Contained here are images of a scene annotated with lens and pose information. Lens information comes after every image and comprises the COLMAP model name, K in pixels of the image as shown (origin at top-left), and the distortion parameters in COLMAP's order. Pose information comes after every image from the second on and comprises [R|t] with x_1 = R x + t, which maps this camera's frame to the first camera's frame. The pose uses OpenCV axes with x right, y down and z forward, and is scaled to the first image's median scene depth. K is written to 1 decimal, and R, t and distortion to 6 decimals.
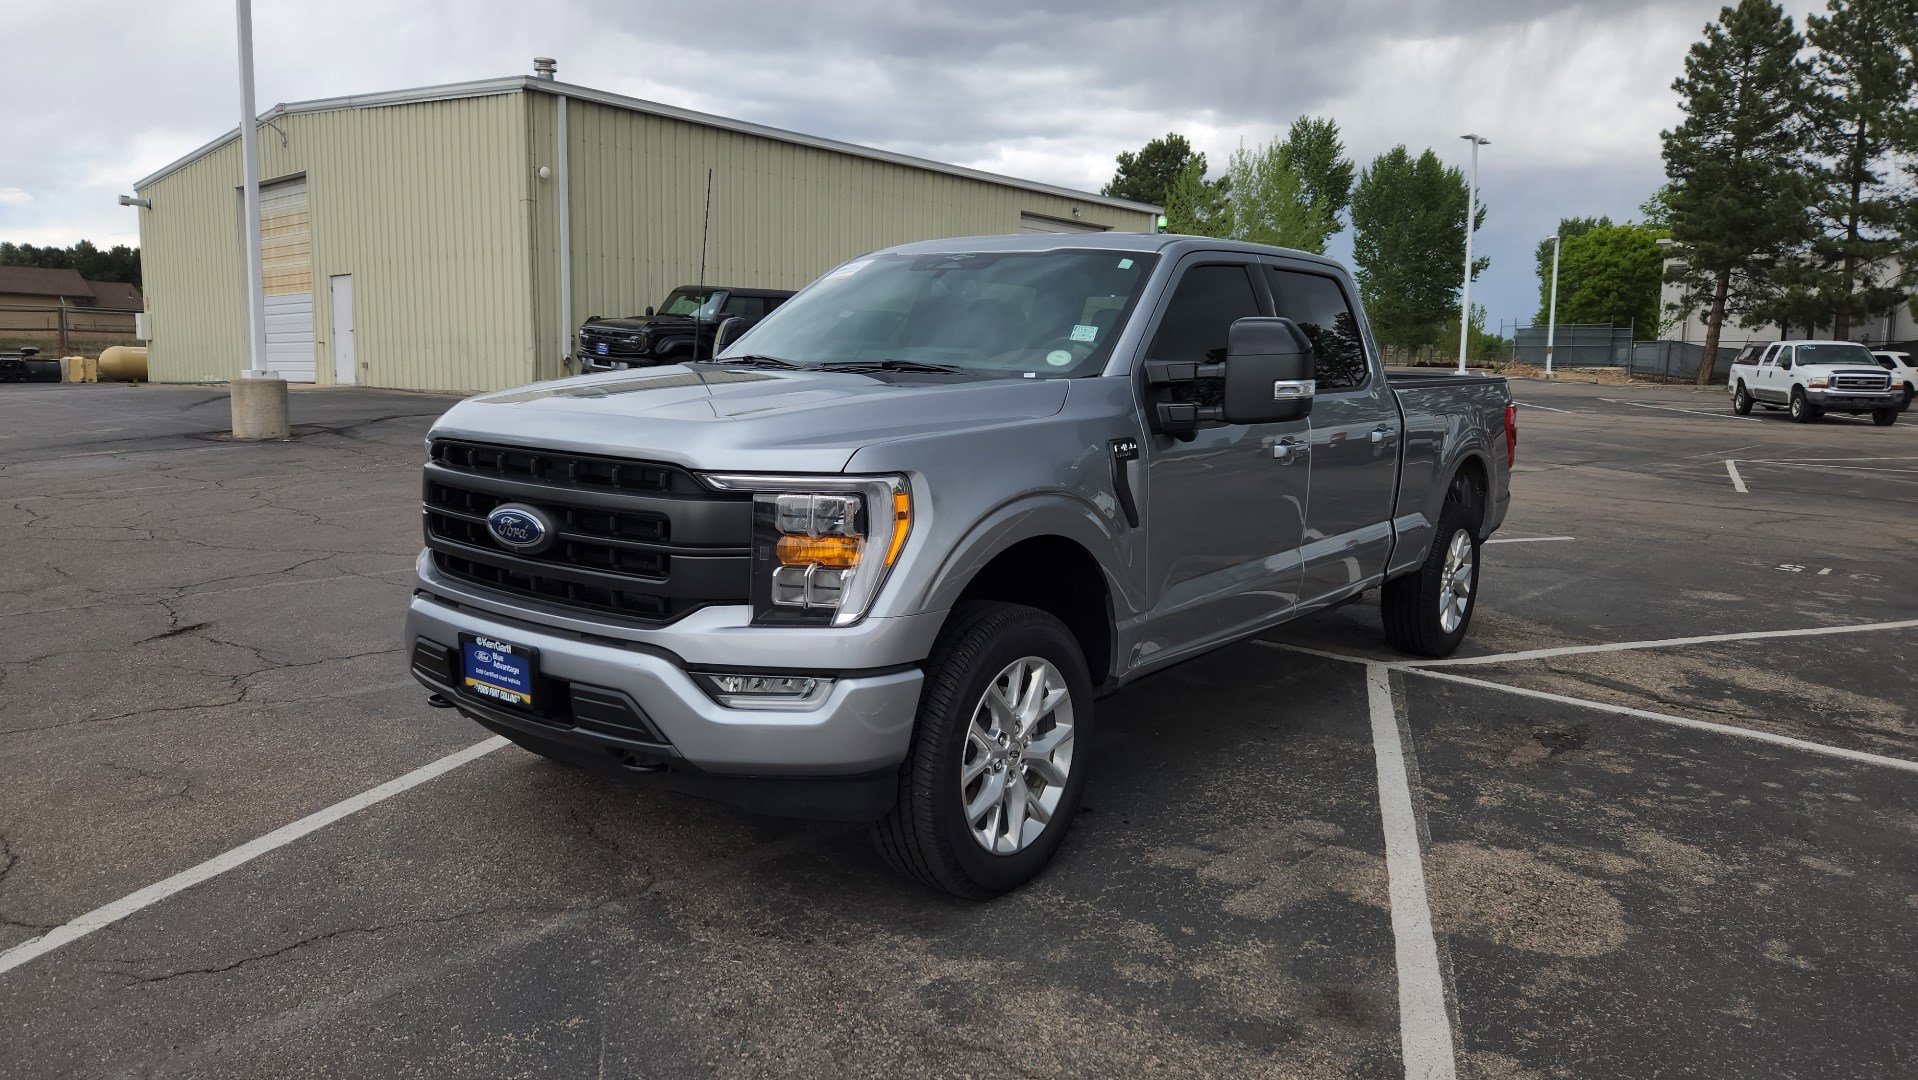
lens RADIAL K [[1278.3, 0, 916.0], [0, 1278.3, 532.6], [0, 0, 1]] dist [0.073391, -0.059609]
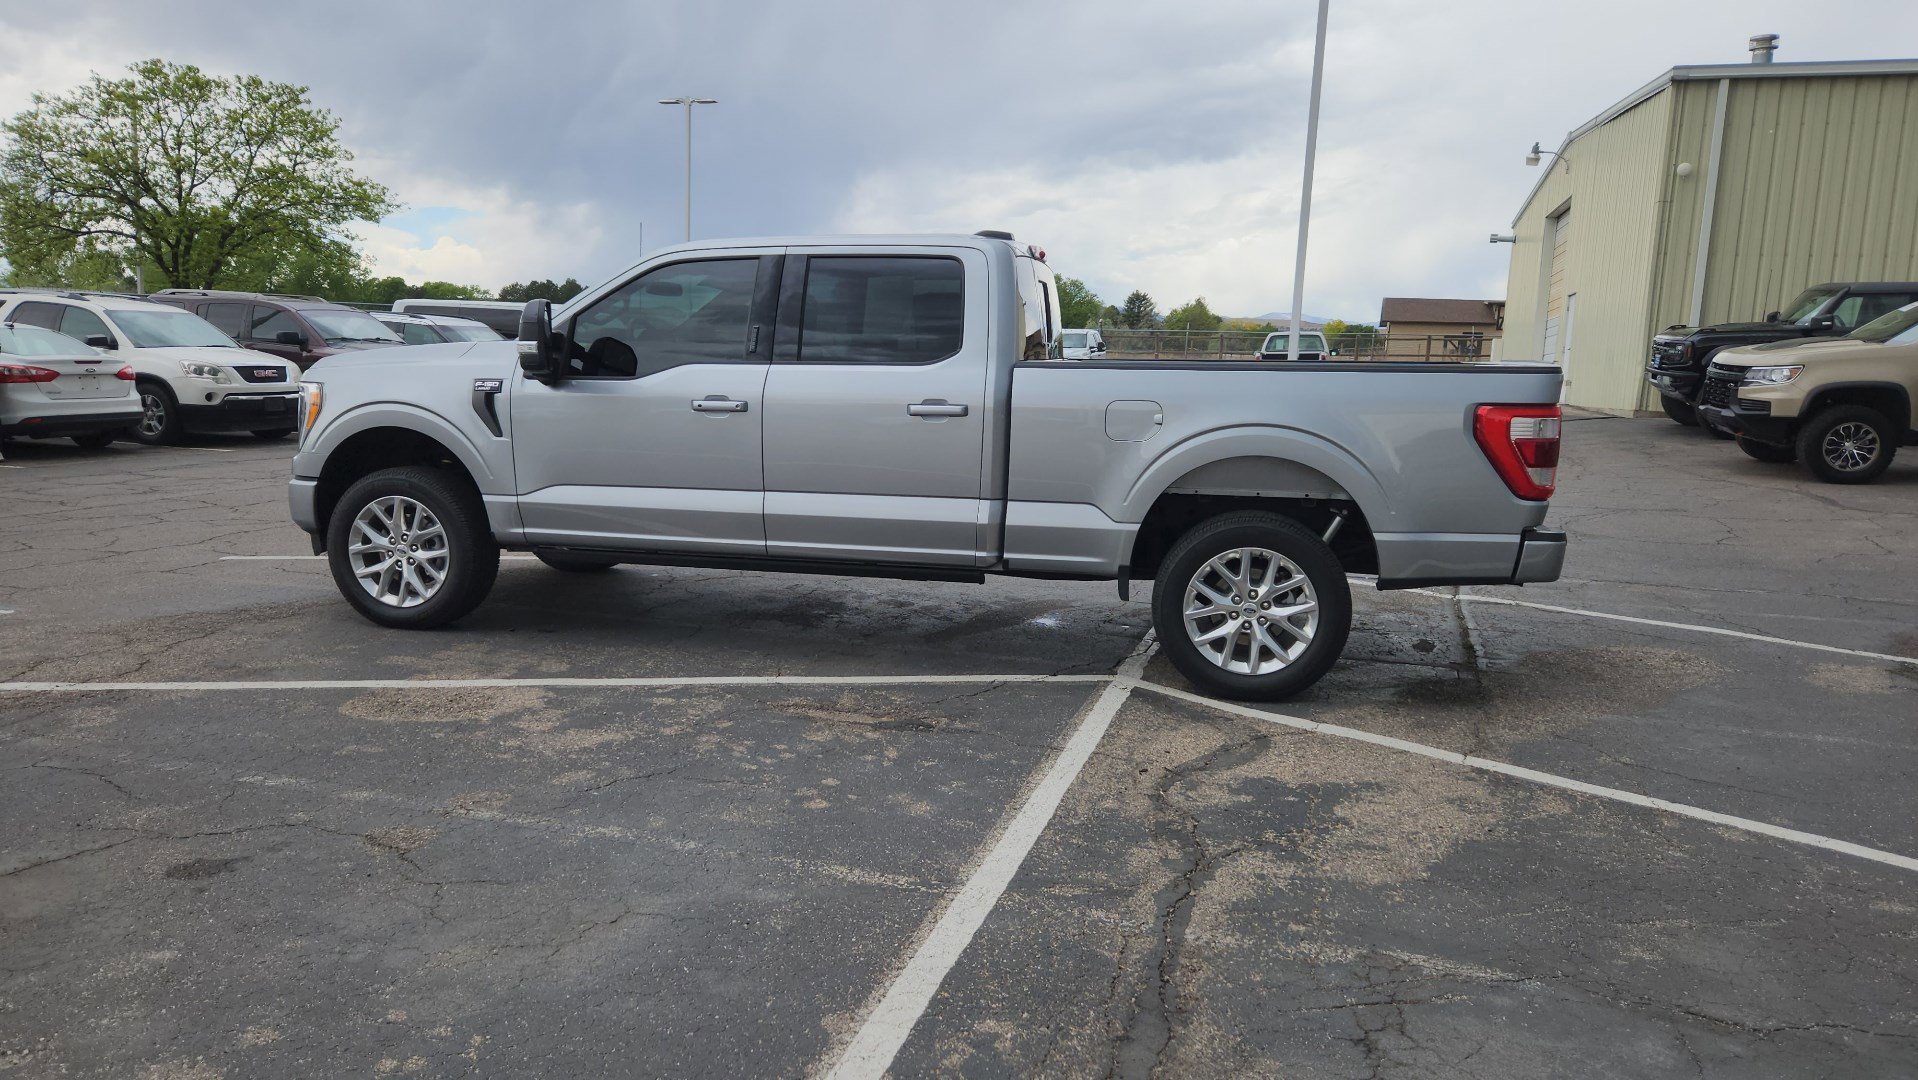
lens RADIAL K [[1278.7, 0, 918.5], [0, 1278.7, 526.7], [0, 0, 1]] dist [0.075218, -0.063606]
pose [[0.424207, 0.112762, -0.898517, 1.581507], [-0.137720, 0.988709, 0.059061, -0.051317], [0.895032, 0.098690, 0.434947, 0.686660]]
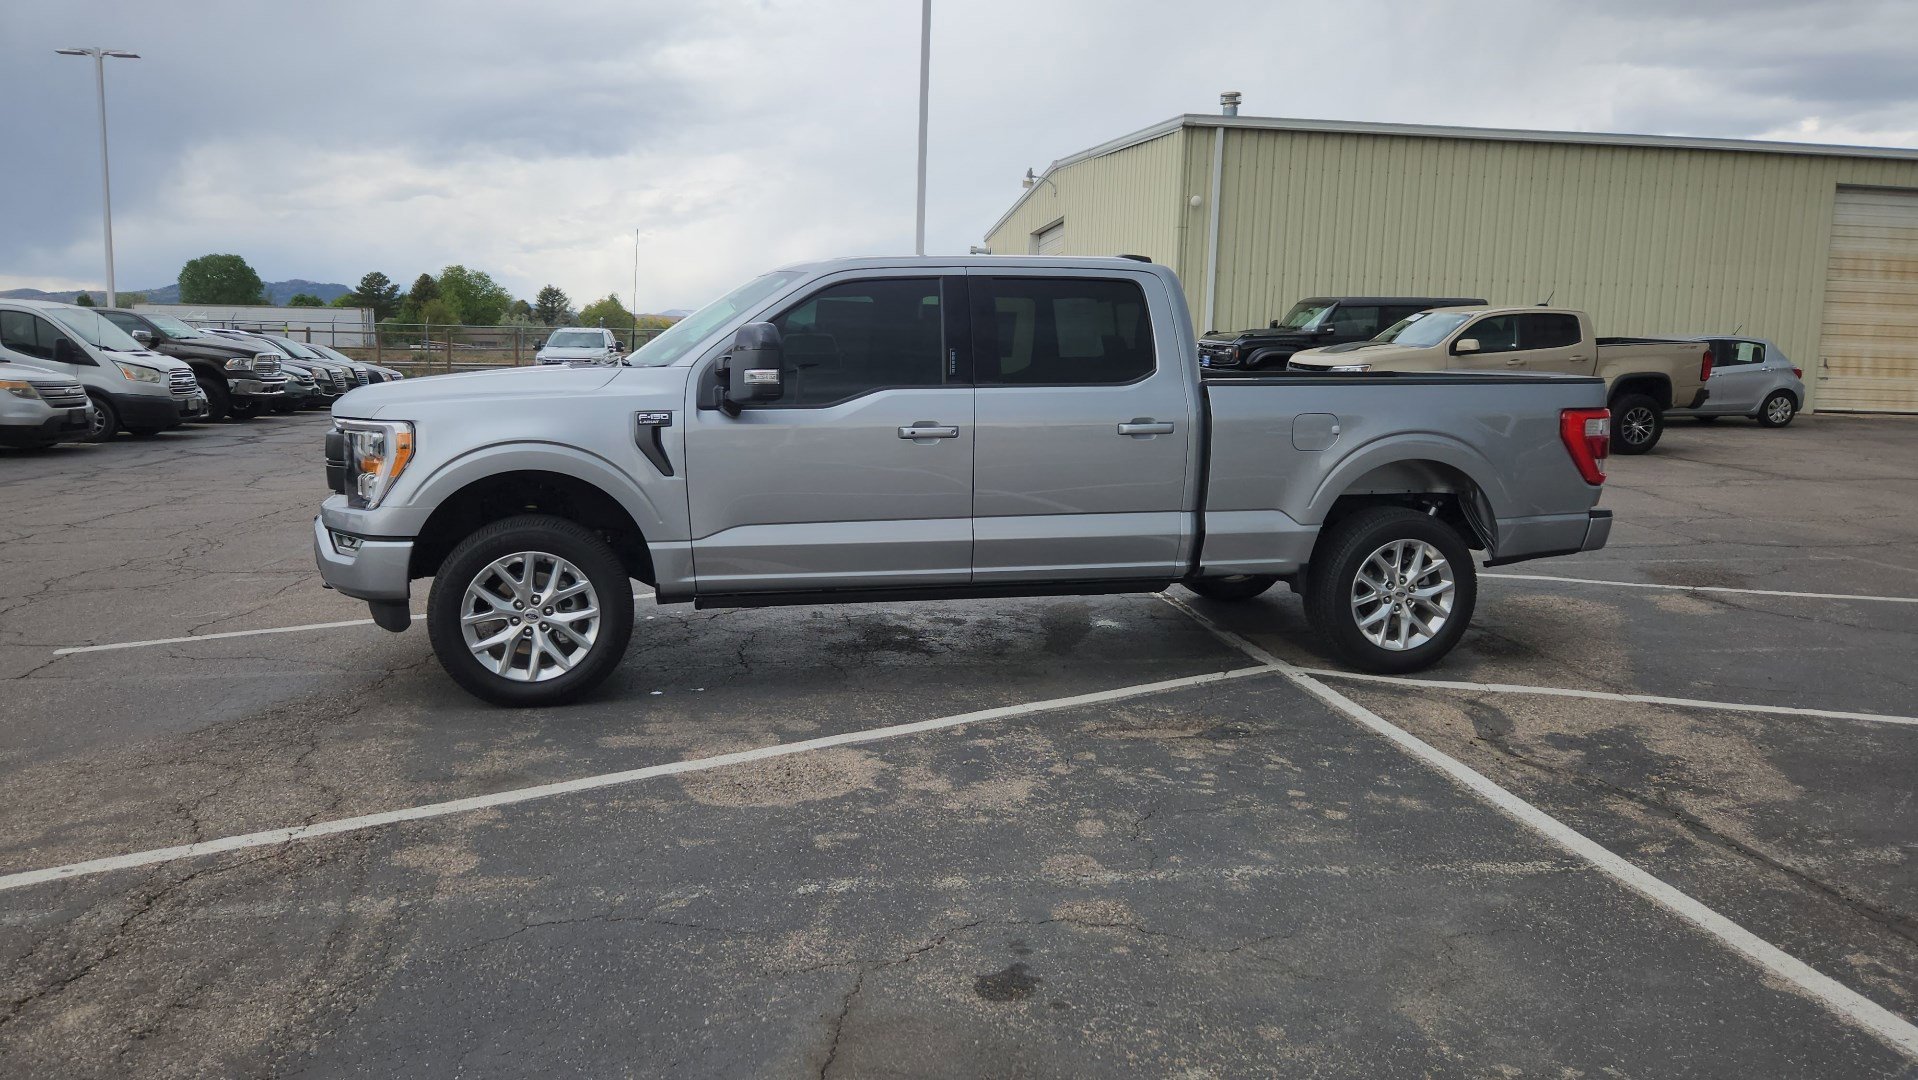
lens RADIAL K [[1278.3, 0, 920.7], [0, 1278.3, 522.8], [0, 0, 1]] dist [0.073391, -0.059609]
pose [[0.777212, 0.070648, -0.625260, 1.091926], [-0.083337, 0.996481, 0.009002, 0.009698], [0.623696, 0.045111, 0.780364, 0.081811]]
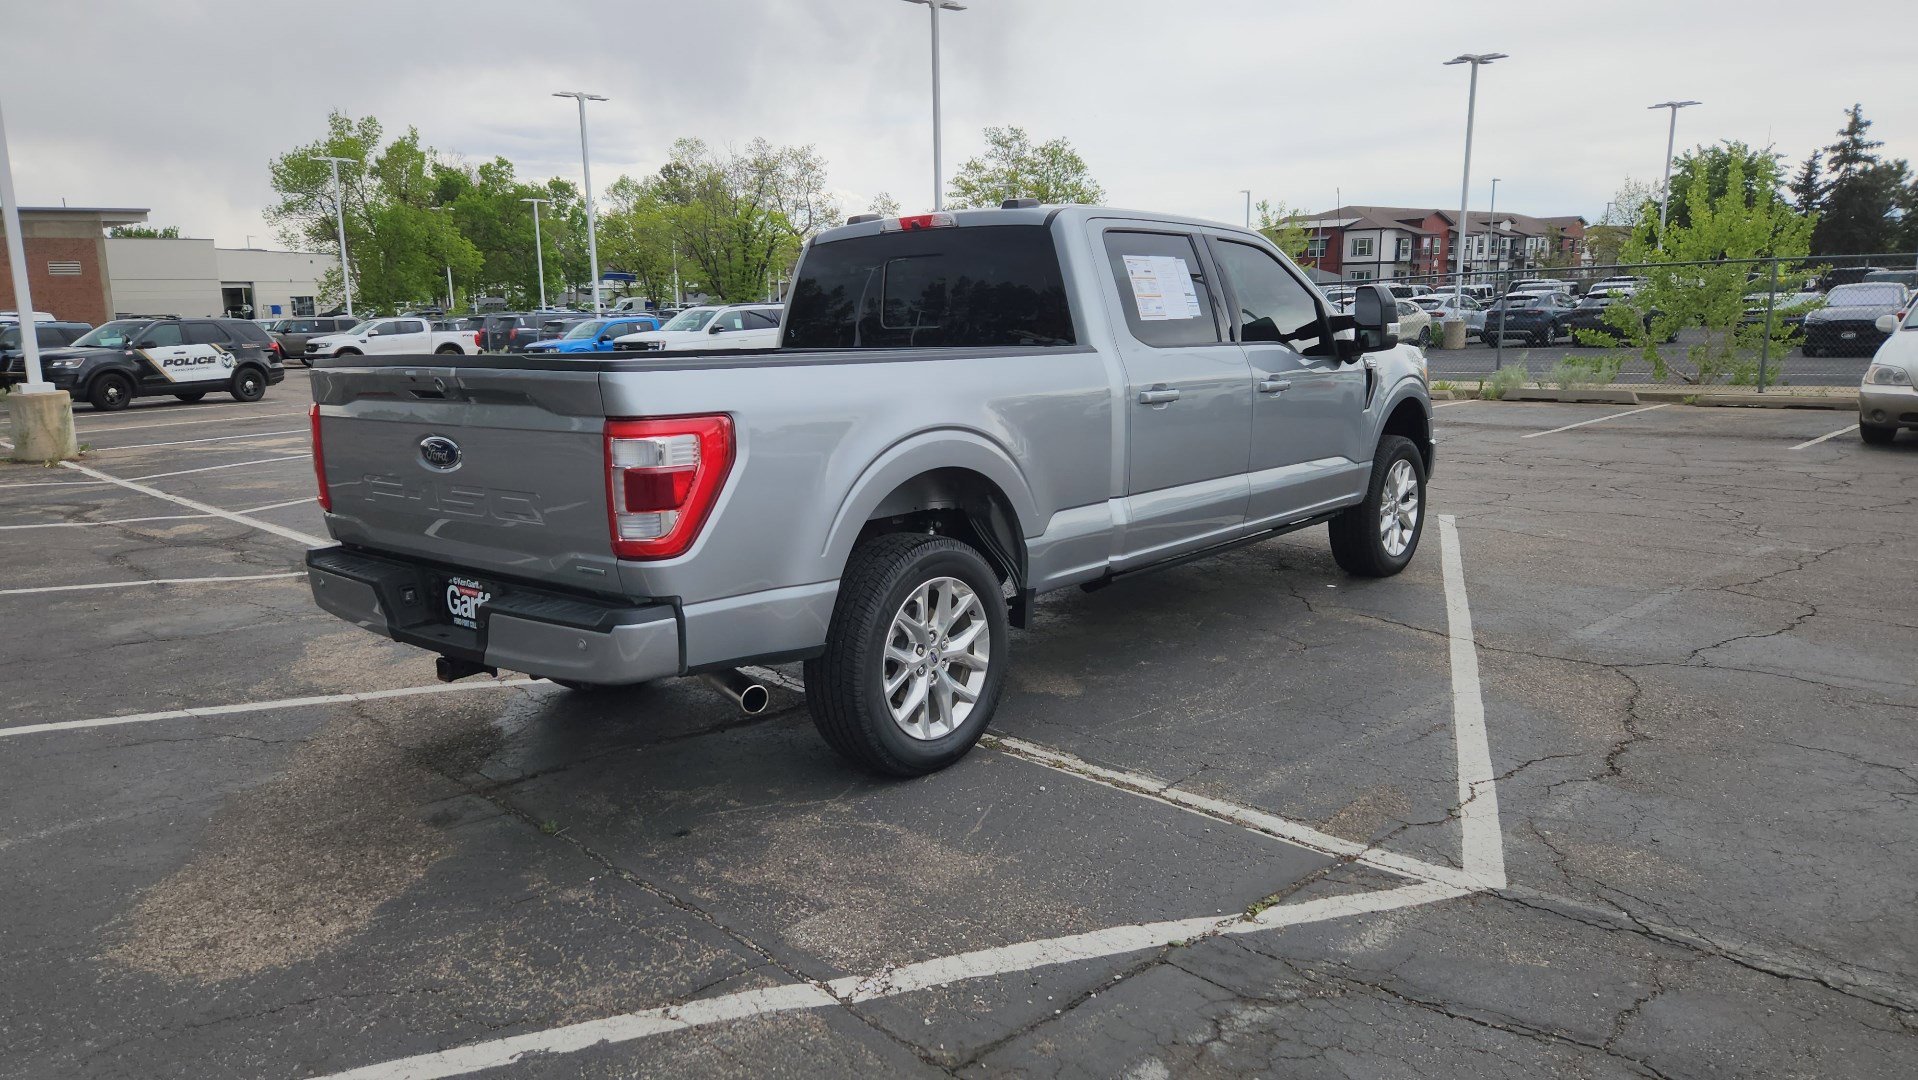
lens RADIAL K [[1286.5, 0, 936.7], [0, 1286.5, 528.6], [0, 0, 1]] dist [0.071047, -0.054799]
pose [[-0.999193, -0.005851, 0.039740, 0.243283], [0.006202, 0.954998, 0.296548, -0.373954], [-0.039686, 0.296555, -0.954191, 2.673208]]
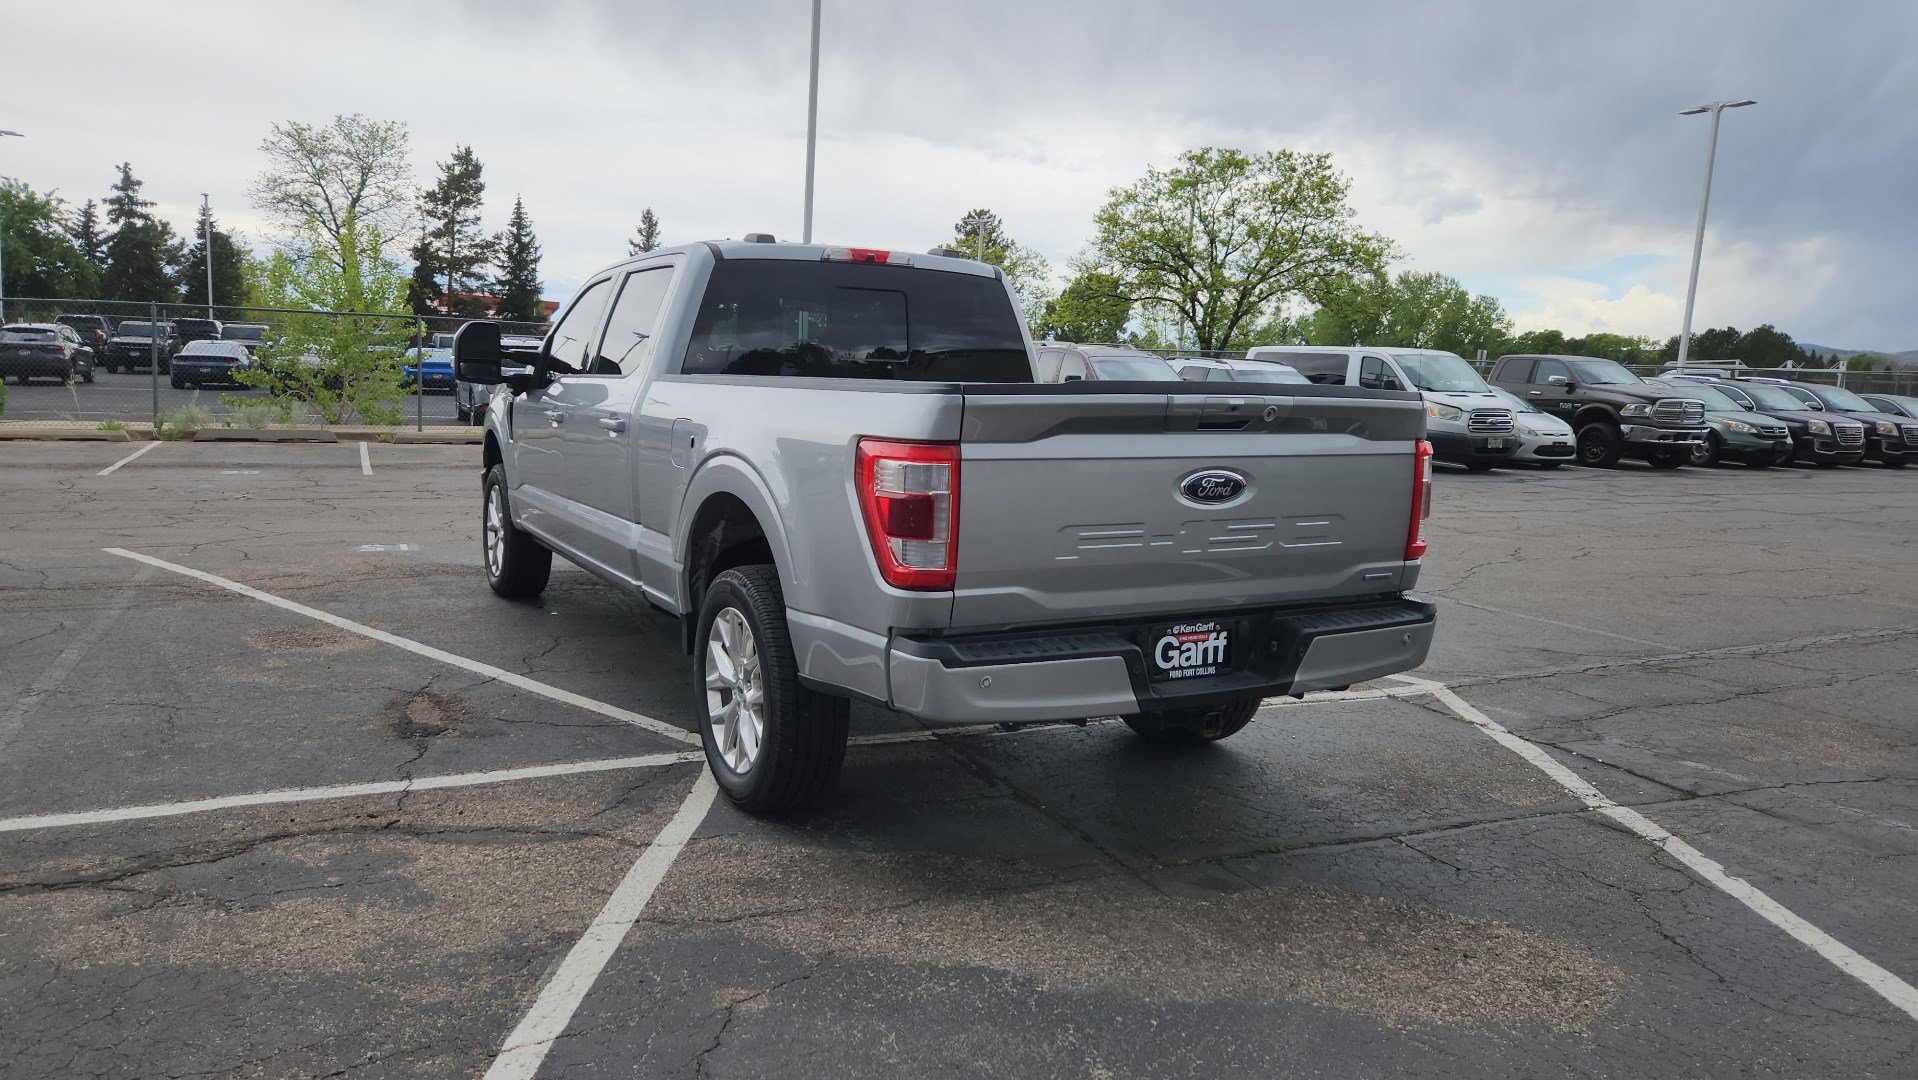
lens RADIAL K [[1278.7, 0, 926.1], [0, 1278.7, 521.3], [0, 0, 1]] dist [0.075218, -0.063606]
pose [[-0.388113, 0.073528, -0.918674, 1.440924], [-0.167921, 0.974485, 0.148937, -0.232025], [0.906185, 0.212069, -0.365863, 1.960055]]
